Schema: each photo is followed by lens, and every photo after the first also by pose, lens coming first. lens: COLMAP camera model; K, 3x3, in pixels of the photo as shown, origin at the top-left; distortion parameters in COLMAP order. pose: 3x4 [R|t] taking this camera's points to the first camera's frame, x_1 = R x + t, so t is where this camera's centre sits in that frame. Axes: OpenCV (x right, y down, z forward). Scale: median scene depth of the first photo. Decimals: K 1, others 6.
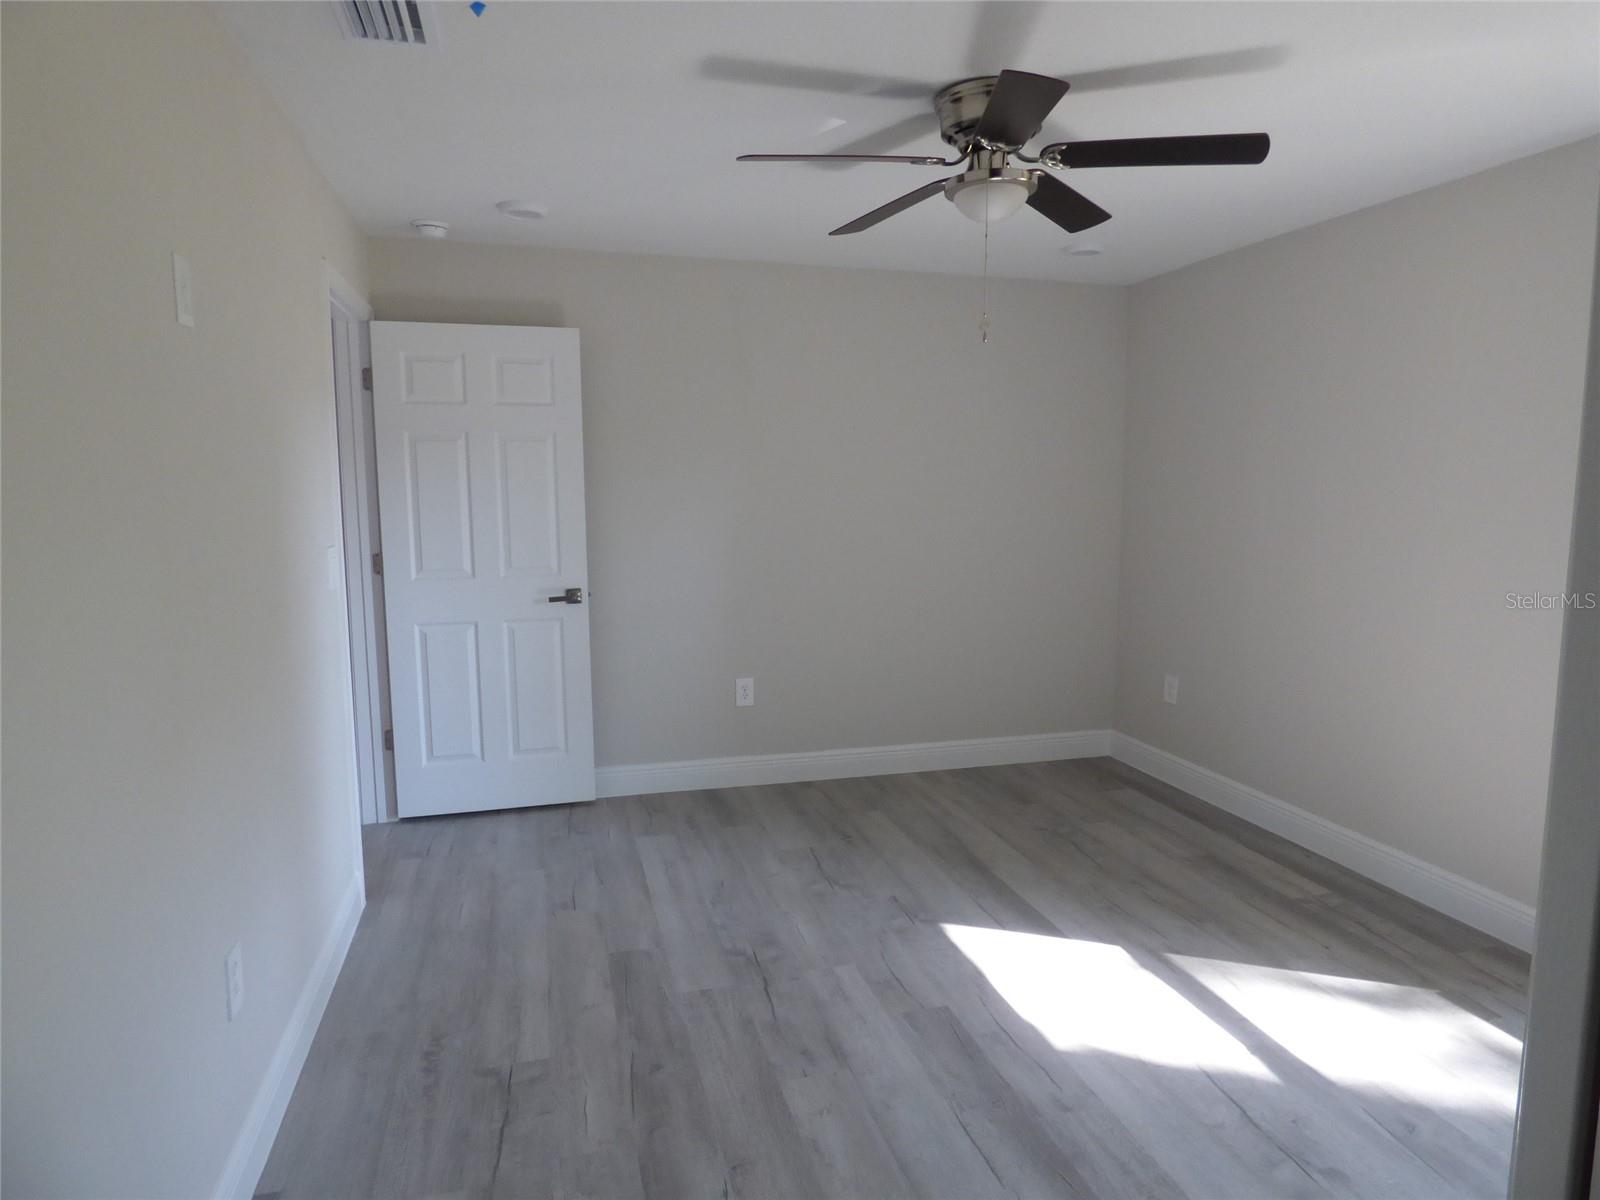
lens RADIAL K [[972.1, 0, 807.7], [0, 972.1, 586.0], [0, 0, 1]] dist [-0.018366, 0.000974]
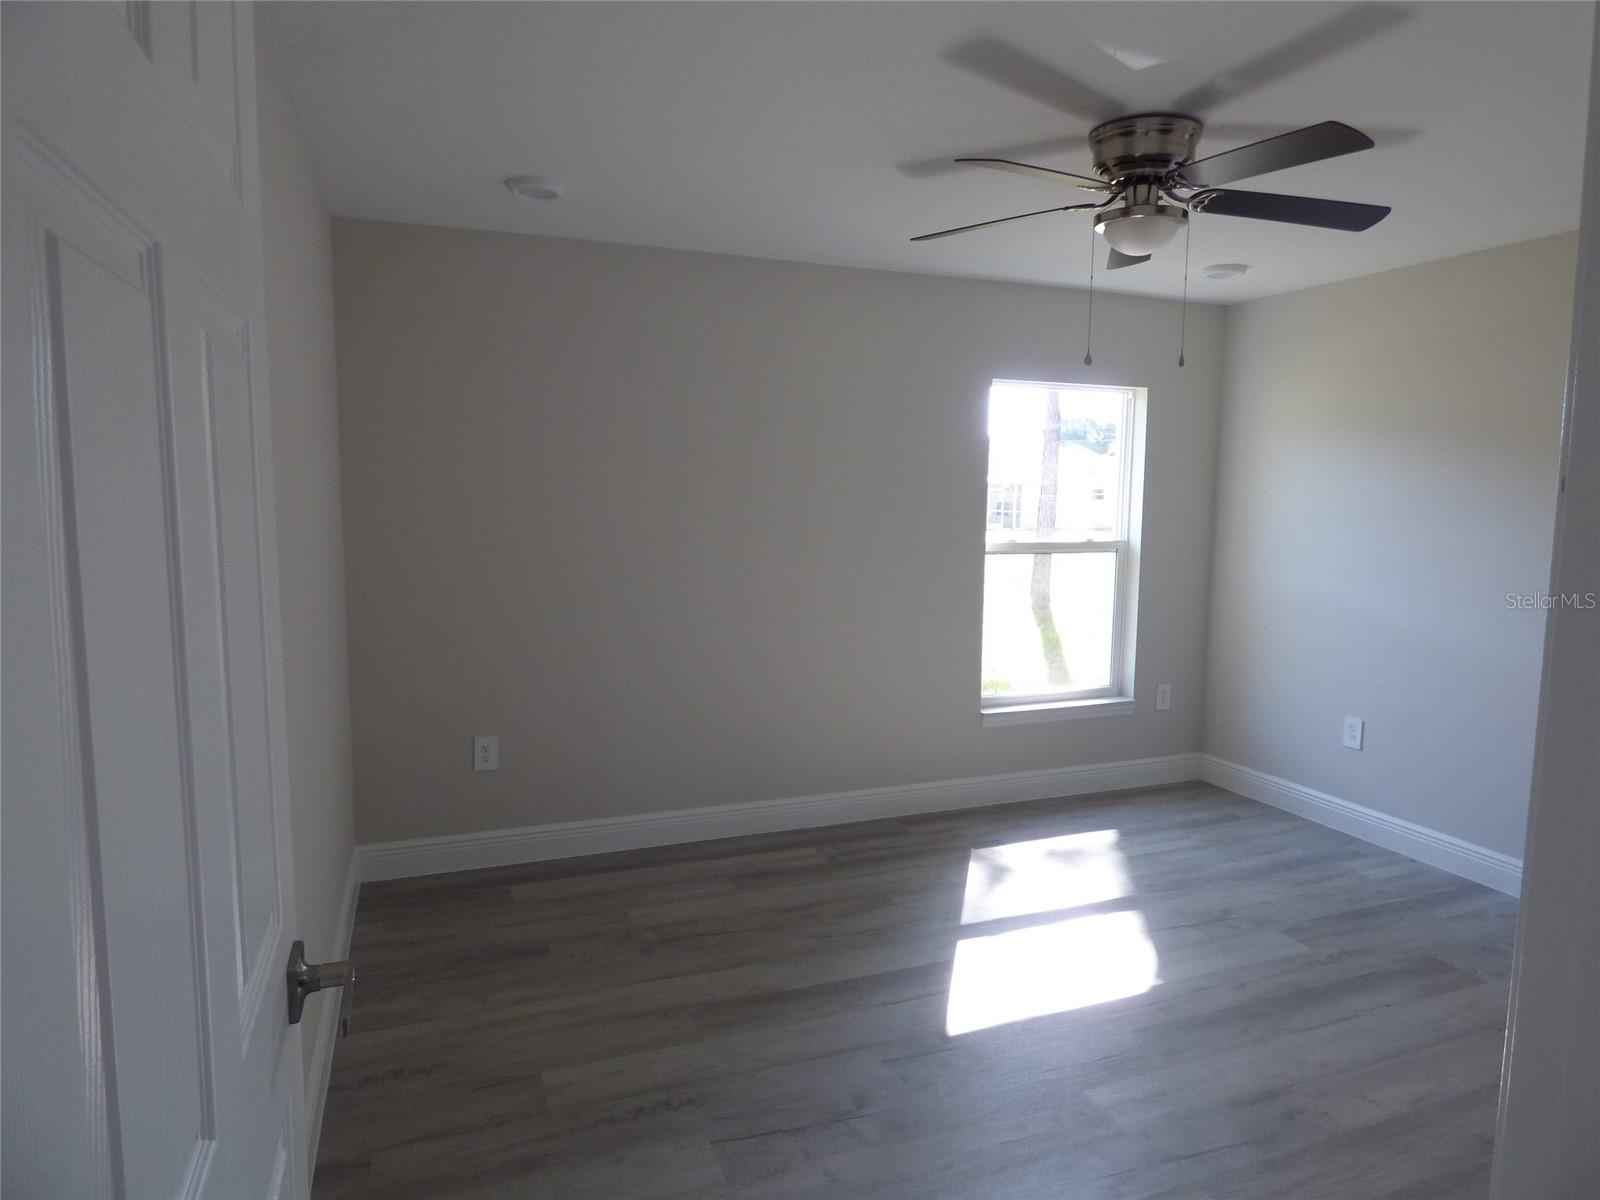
lens RADIAL K [[972.1, 0, 807.7], [0, 972.1, 586.0], [0, 0, 1]] dist [-0.018366, 0.000974]
pose [[-0.103890, -0.093392, 0.990194, -0.614180], [0.094357, 0.990166, 0.103289, -0.124994], [-0.990103, 0.104163, -0.094056, 1.104287]]
